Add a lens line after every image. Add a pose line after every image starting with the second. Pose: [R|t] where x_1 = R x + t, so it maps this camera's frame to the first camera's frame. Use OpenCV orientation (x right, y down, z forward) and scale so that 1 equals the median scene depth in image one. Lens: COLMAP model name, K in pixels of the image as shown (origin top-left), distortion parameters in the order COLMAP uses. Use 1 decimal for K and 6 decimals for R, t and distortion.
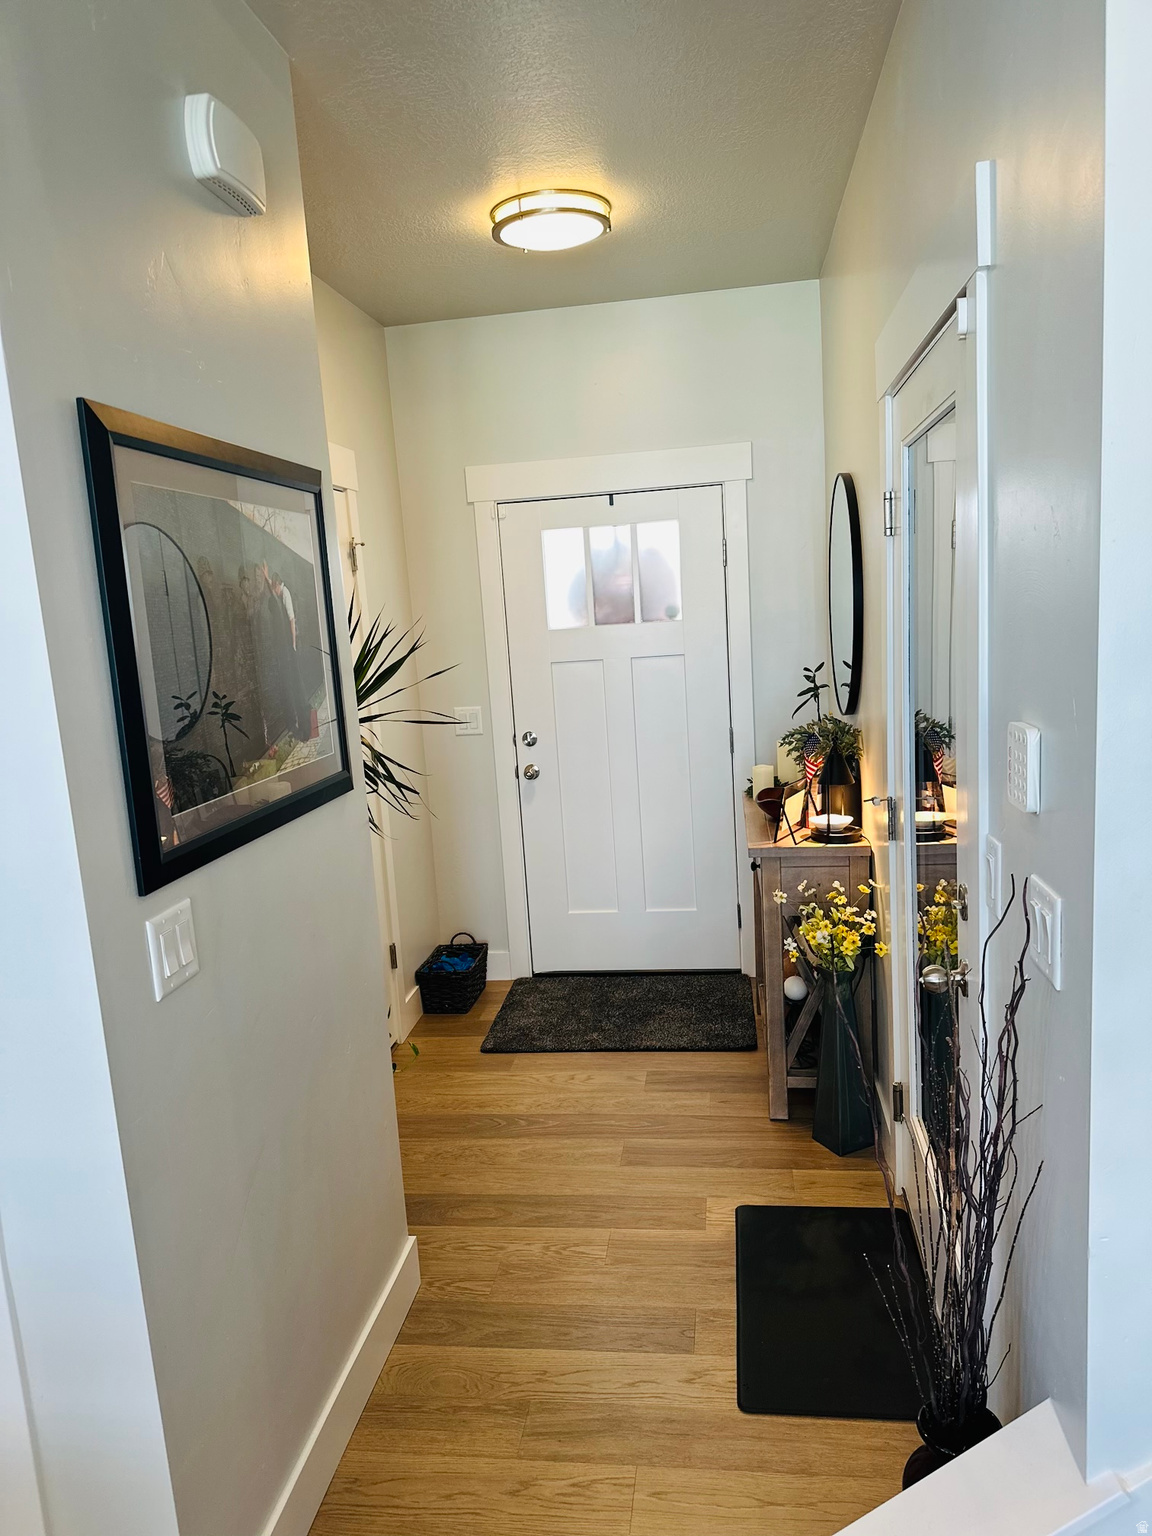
lens RADIAL K [[1082.2, 0, 575.4], [0, 1082.2, 761.3], [0, 0, 1]] dist [0.069117, -0.074675]
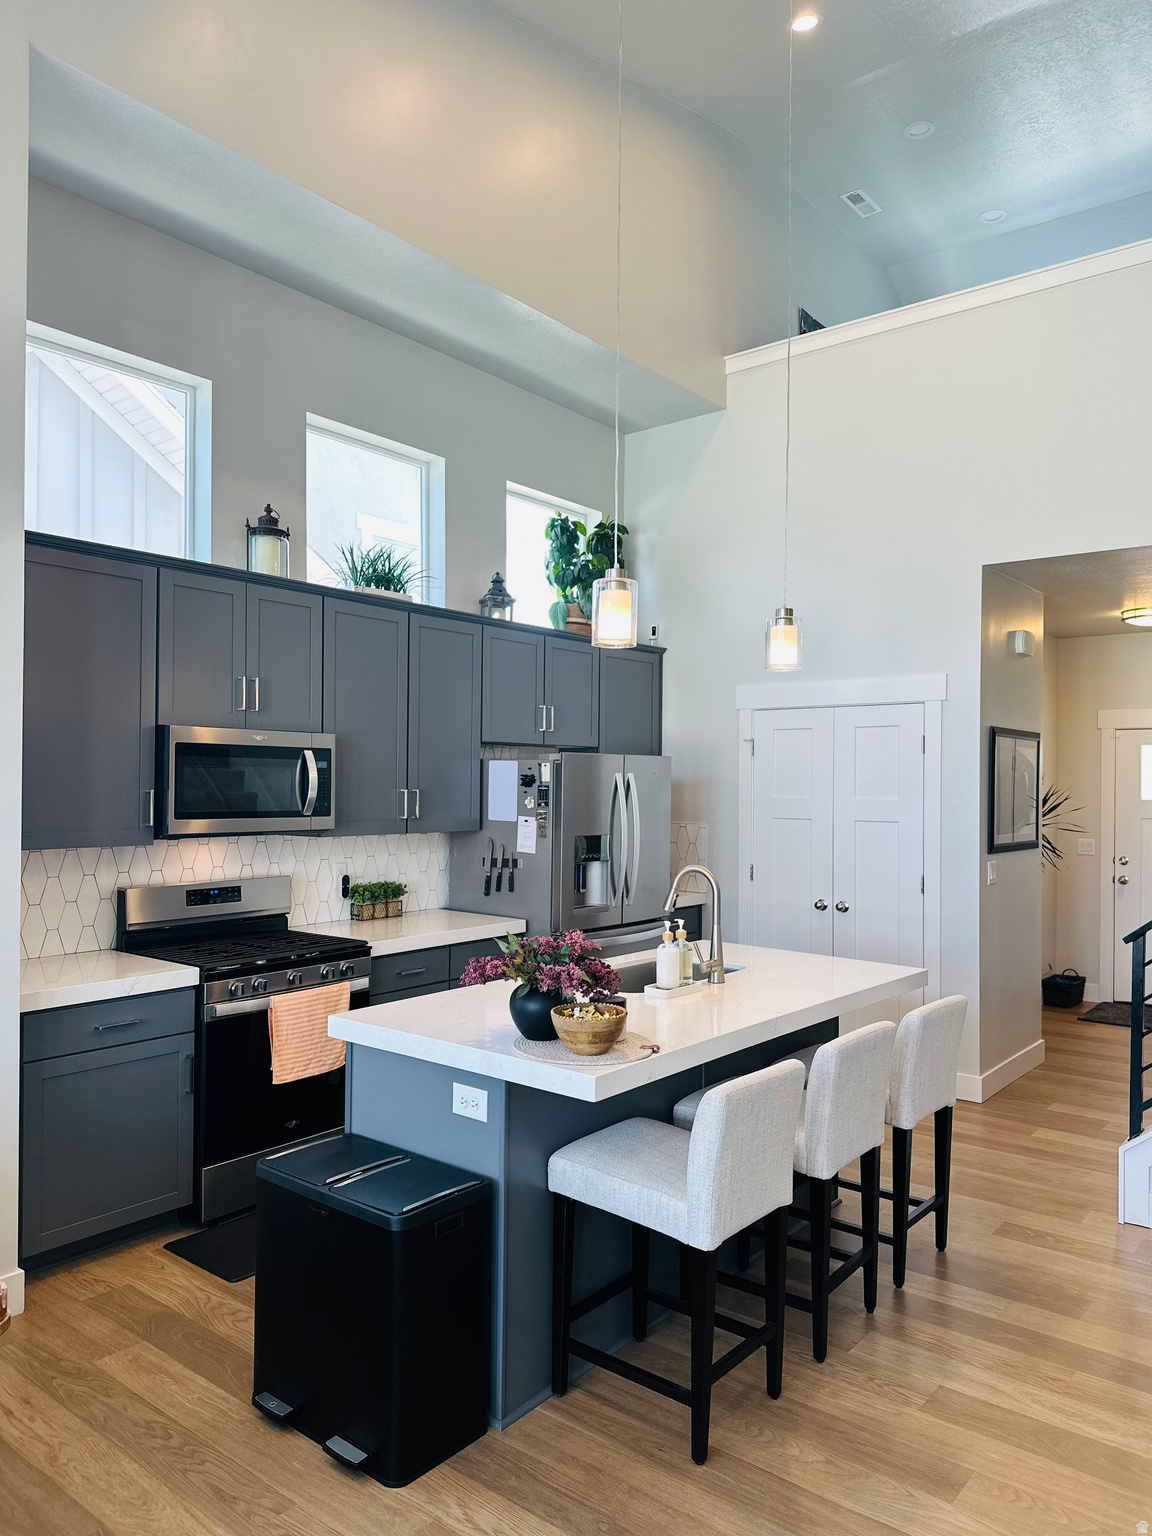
lens RADIAL K [[1082.2, 0, 583.2], [0, 1082.2, 767.0], [0, 0, 1]] dist [0.069117, -0.074675]
pose [[0.860001, 0.072346, -0.505137, 0.105503], [-0.143671, 0.984183, -0.103646, 0.161877], [0.489649, 0.161710, 0.856793, -1.131490]]
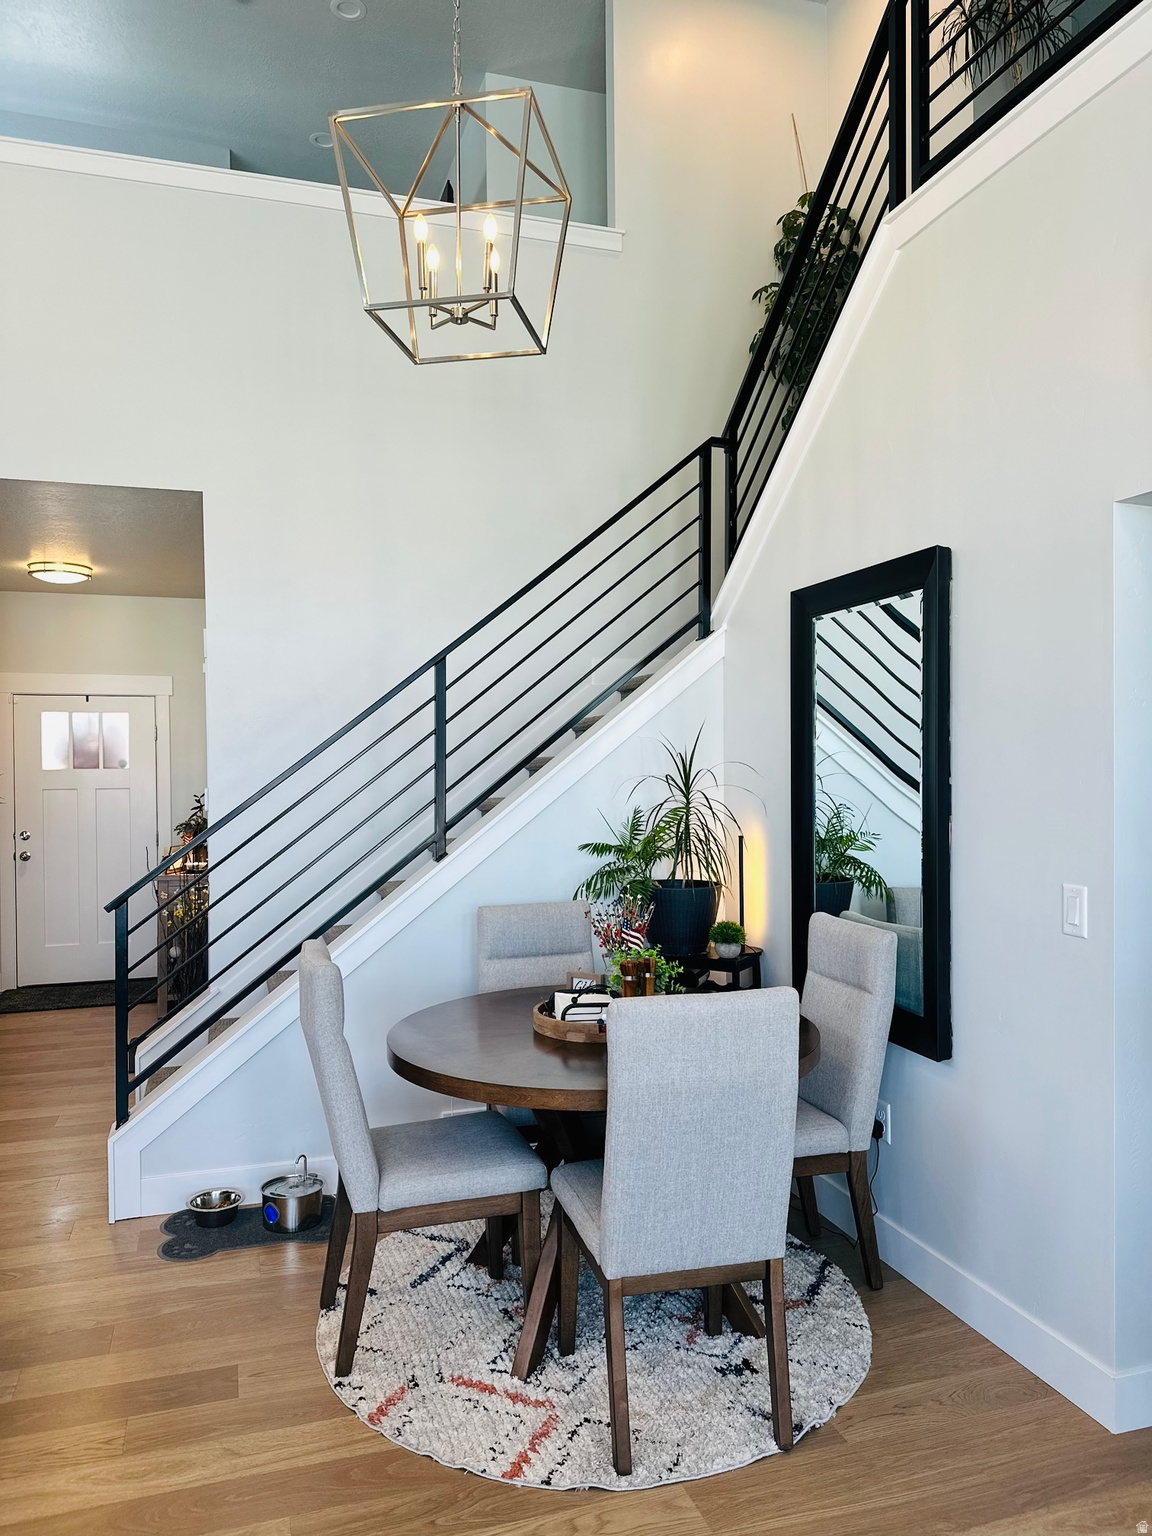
lens RADIAL K [[1082.2, 0, 568.1], [0, 1082.2, 773.9], [0, 0, 1]] dist [0.069117, -0.074675]
pose [[0.902288, 0.052264, 0.427955, -0.017750], [0.014858, 0.988266, -0.152017, 0.175541], [-0.430878, 0.143522, 0.890924, -0.981027]]
